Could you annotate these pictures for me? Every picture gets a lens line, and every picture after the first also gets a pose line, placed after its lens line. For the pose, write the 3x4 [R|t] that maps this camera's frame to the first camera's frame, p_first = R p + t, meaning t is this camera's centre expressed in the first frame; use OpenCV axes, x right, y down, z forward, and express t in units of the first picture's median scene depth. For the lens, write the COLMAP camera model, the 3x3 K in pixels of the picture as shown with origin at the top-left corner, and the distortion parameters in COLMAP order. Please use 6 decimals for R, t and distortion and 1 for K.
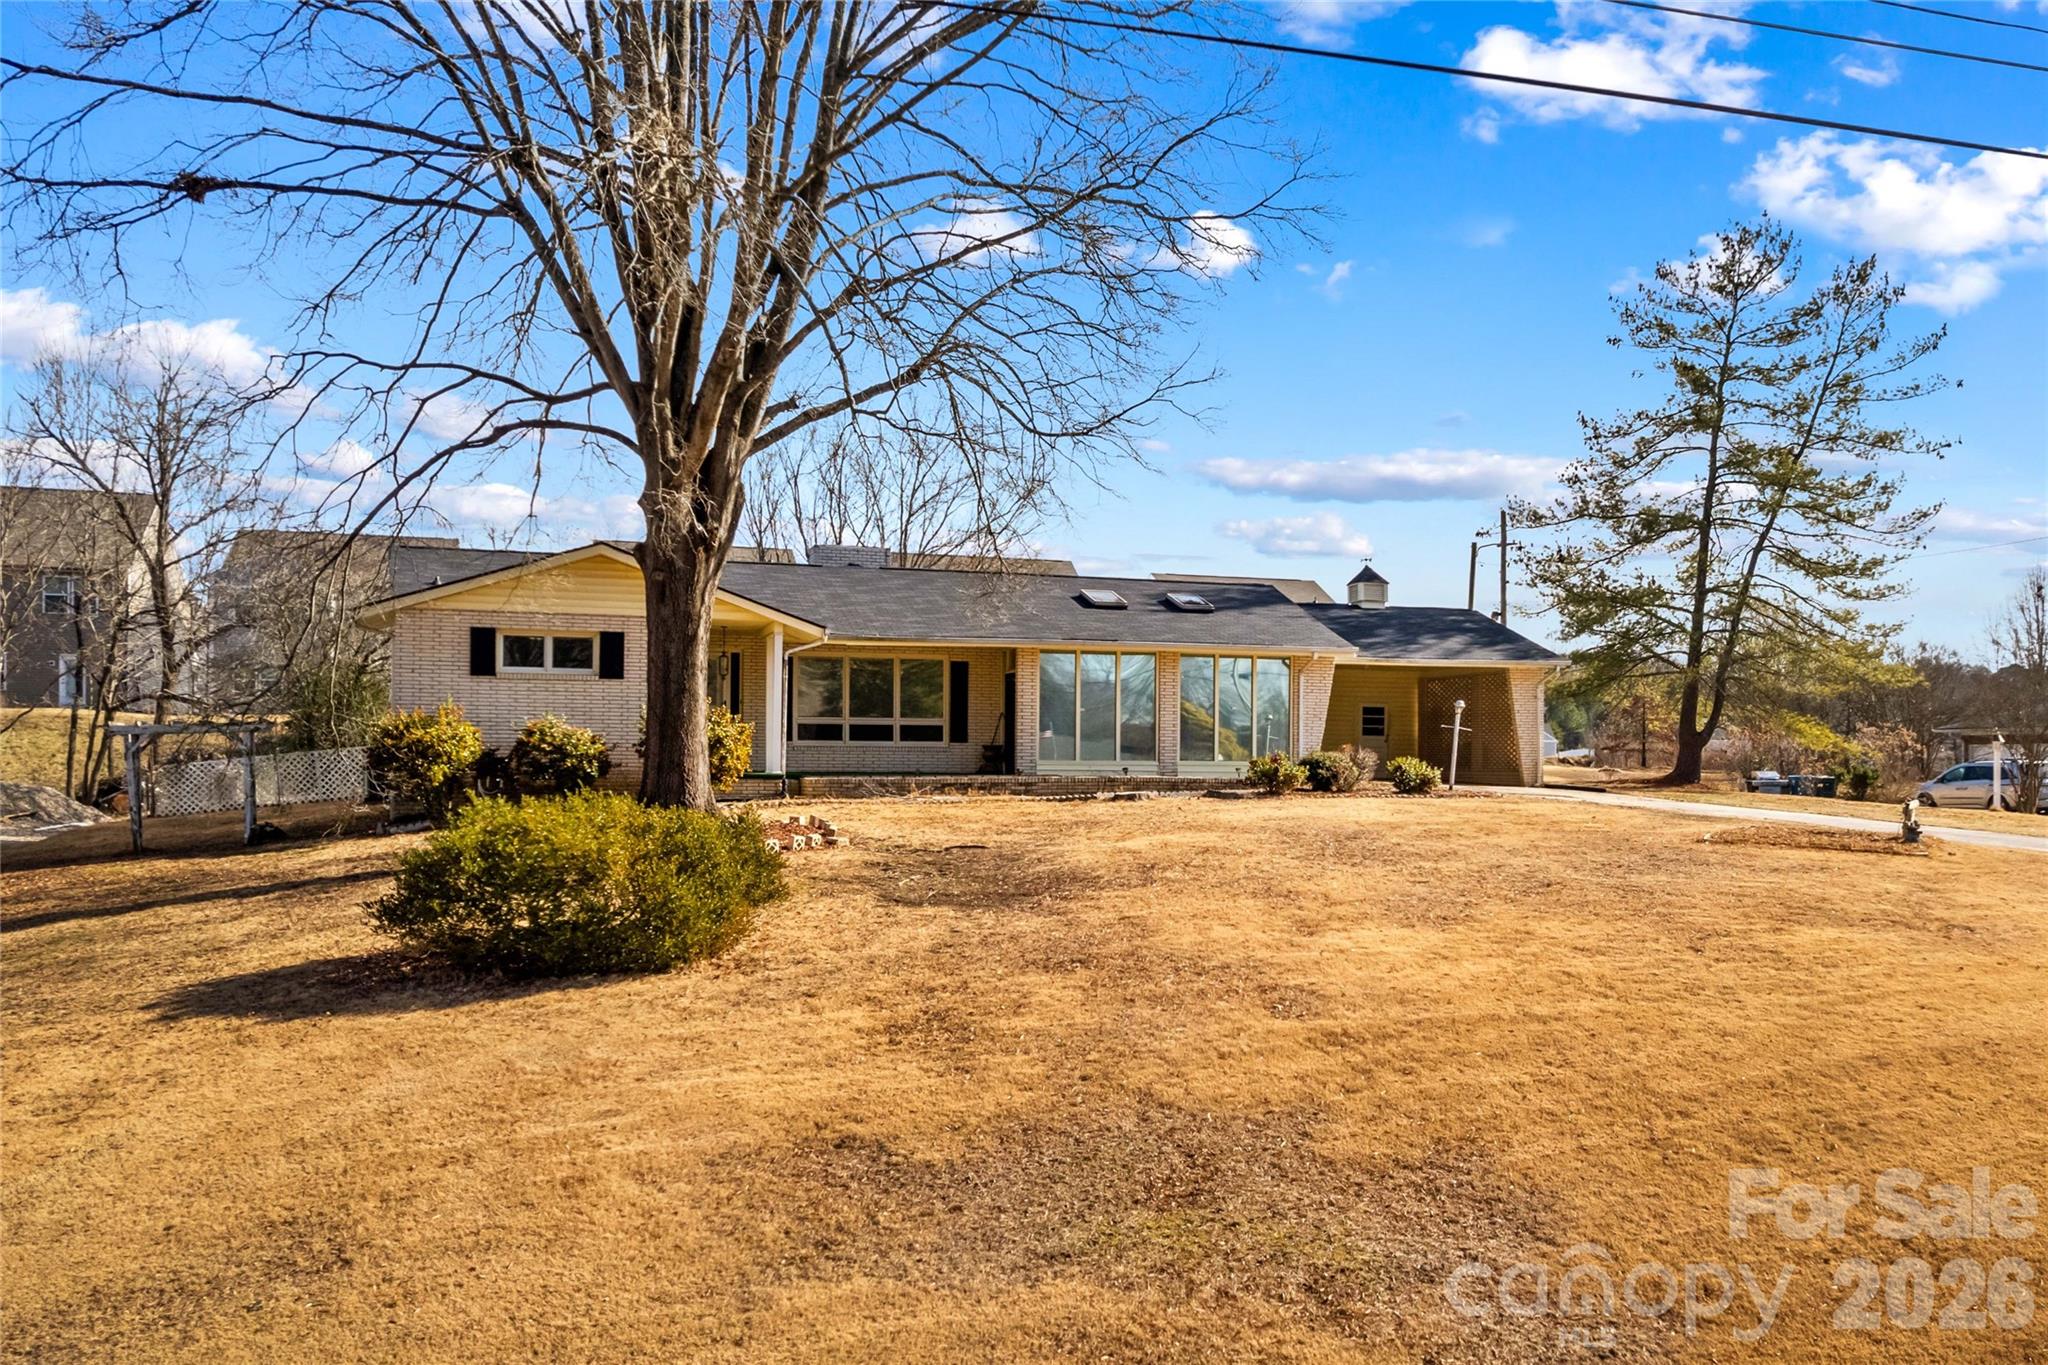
lens RADIAL K [[1296.0, 0, 1042.3], [0, 1296.0, 695.0], [0, 0, 1]] dist [-0.039405, 0.002103]
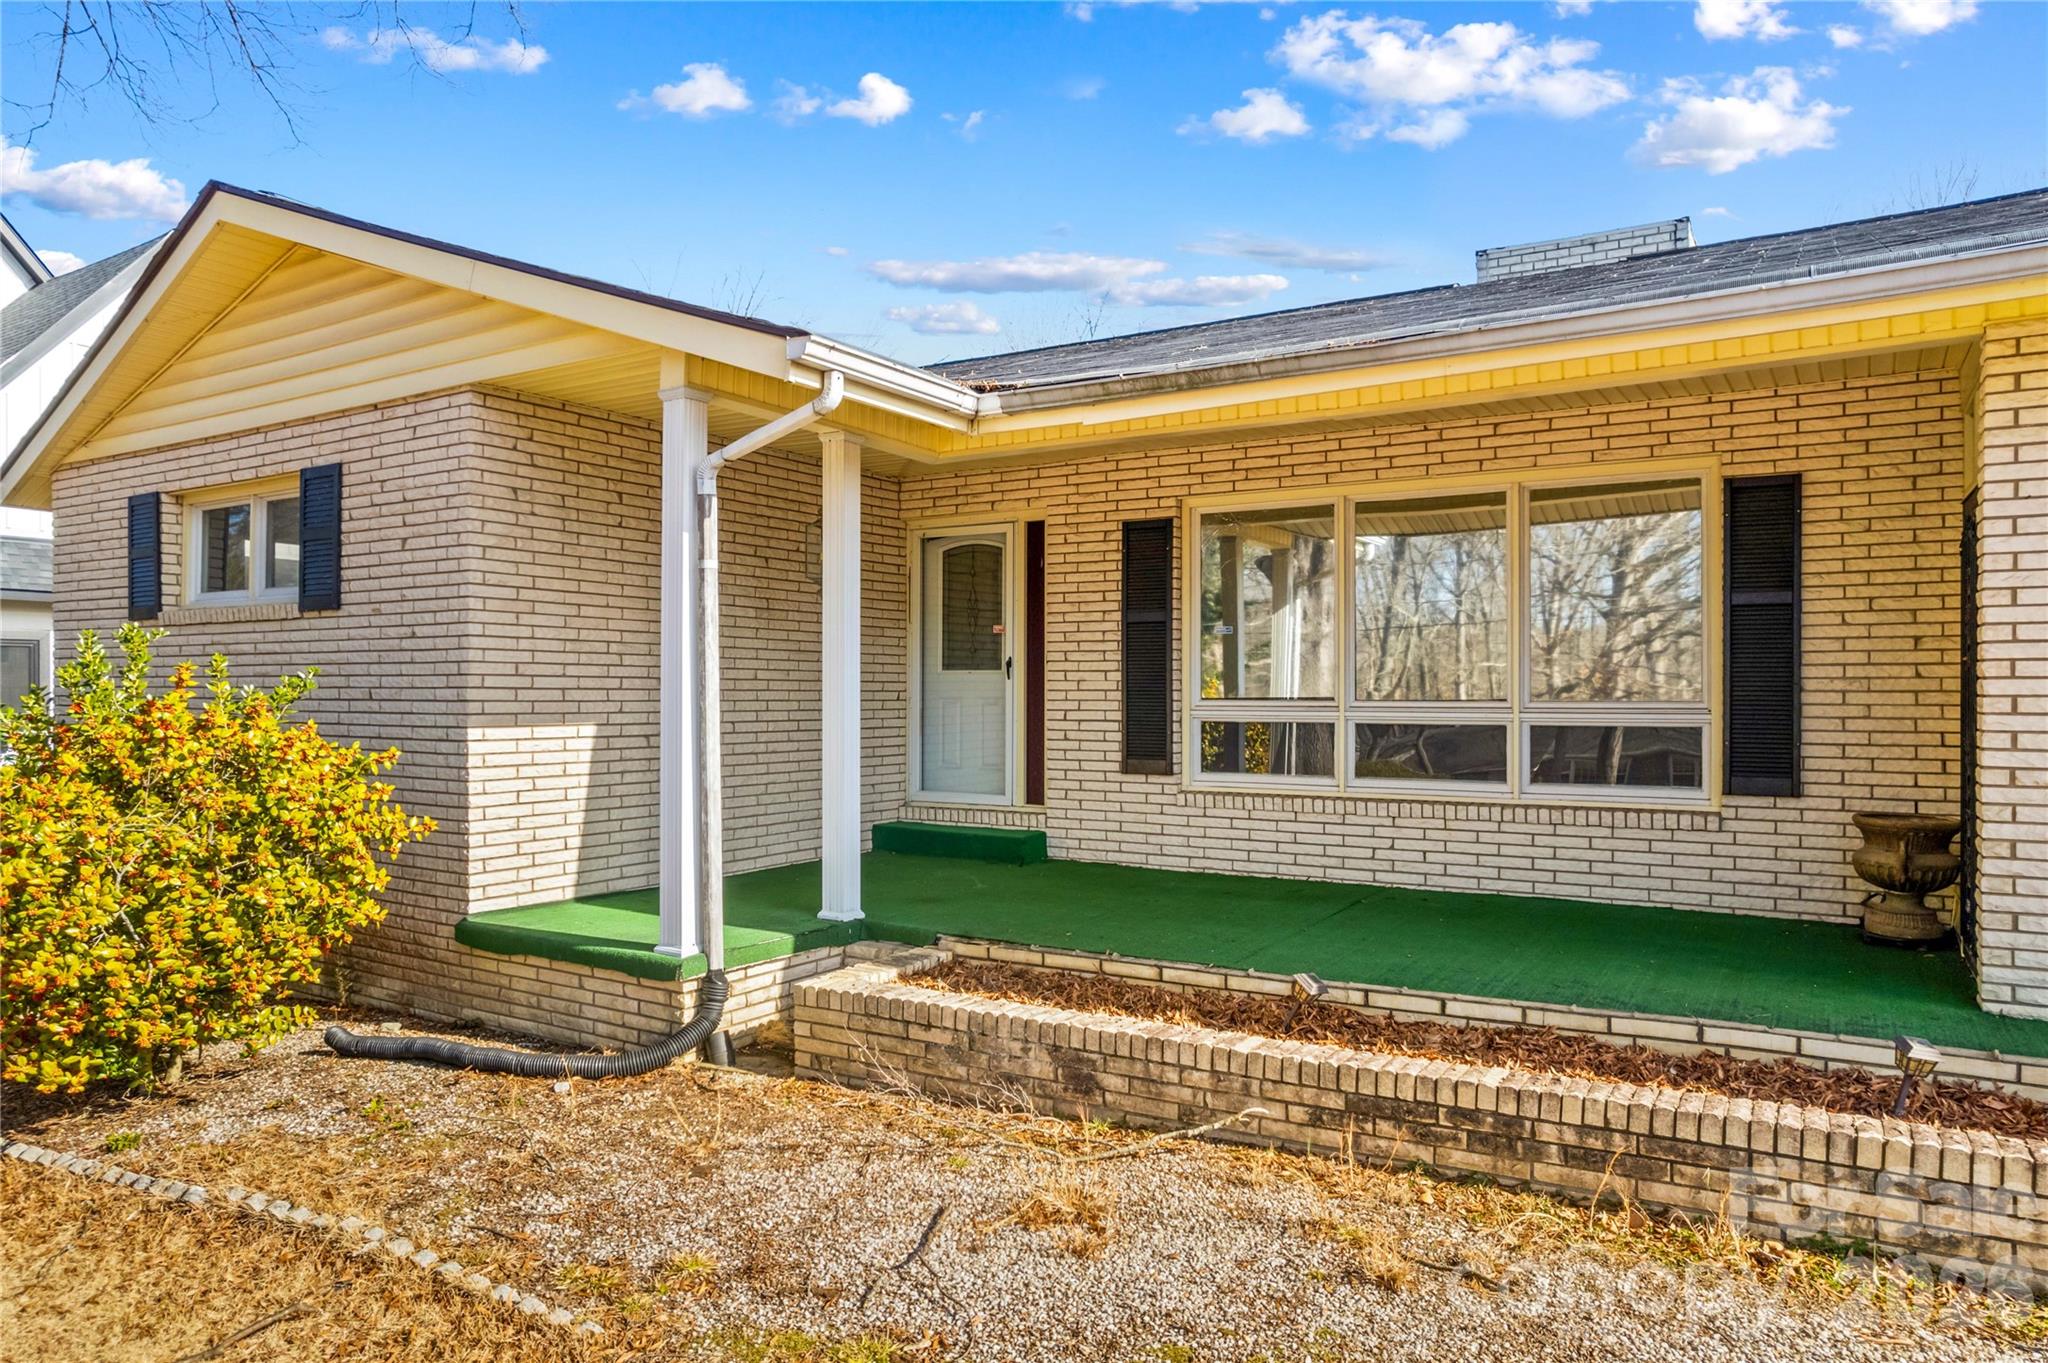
lens RADIAL K [[1296.0, 0, 1042.3], [0, 1296.0, 694.0], [0, 0, 1]] dist [-0.039405, 0.002103]
pose [[0.689063, -0.006513, -0.724672, 0.015428], [0.035483, 0.999064, 0.024760, 0.004267], [0.723832, -0.042775, 0.688649, 0.556438]]
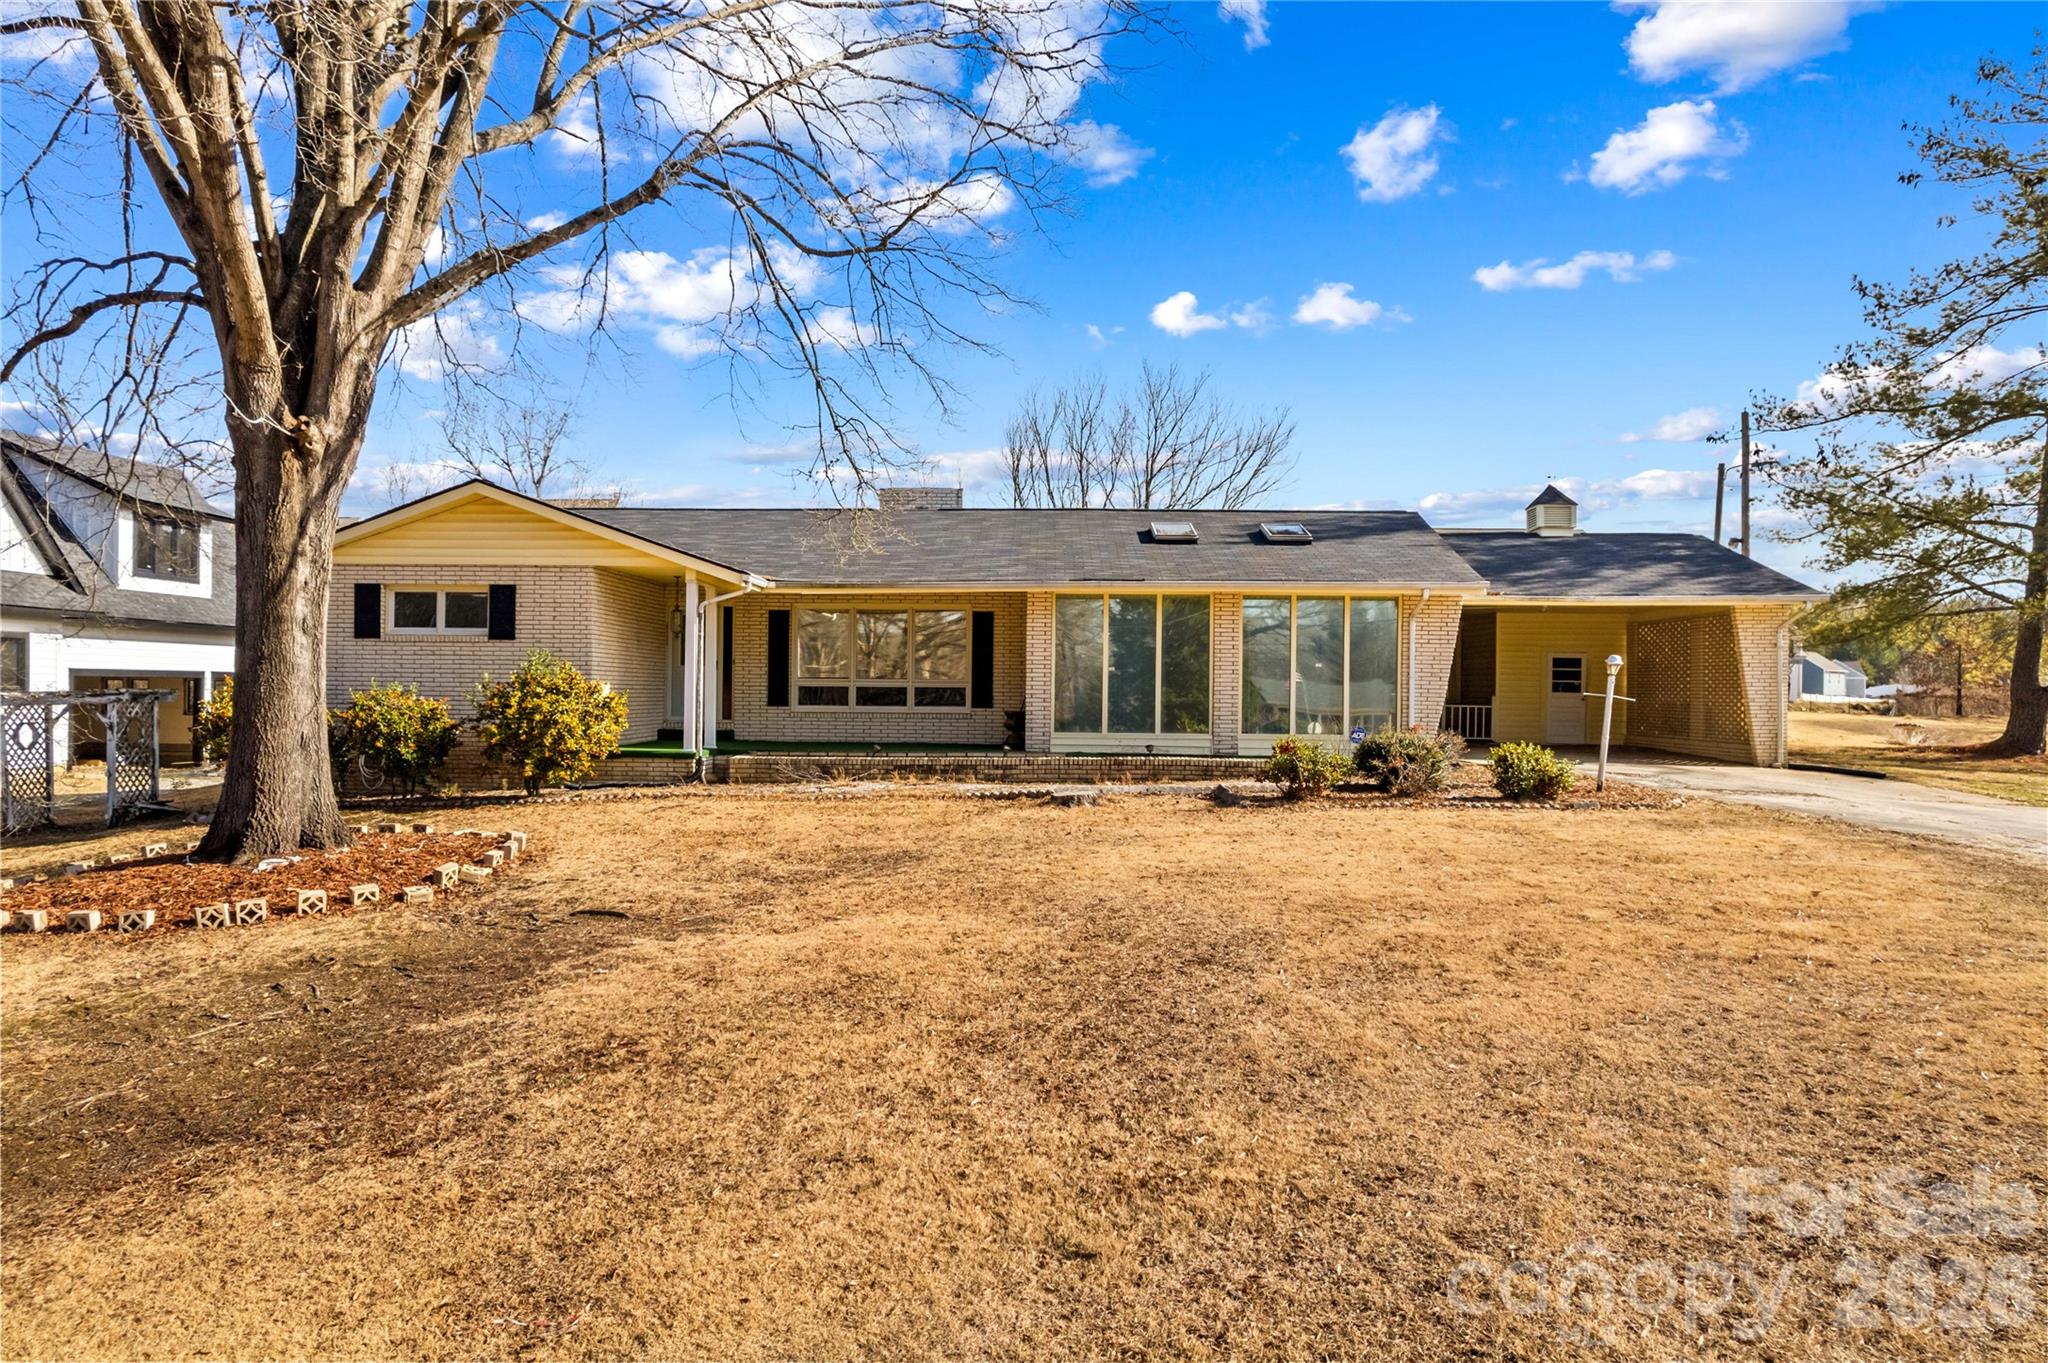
lens RADIAL K [[1106.0, 0, 1009.9], [0, 1106.0, 664.0], [0, 0, 1]] dist [-0.059744, 0.033491]
pose [[0.959362, -0.006958, -0.282093, 0.118530], [0.012048, 0.999794, 0.016312, -0.002589], [0.281922, -0.019048, 0.959248, 0.244514]]
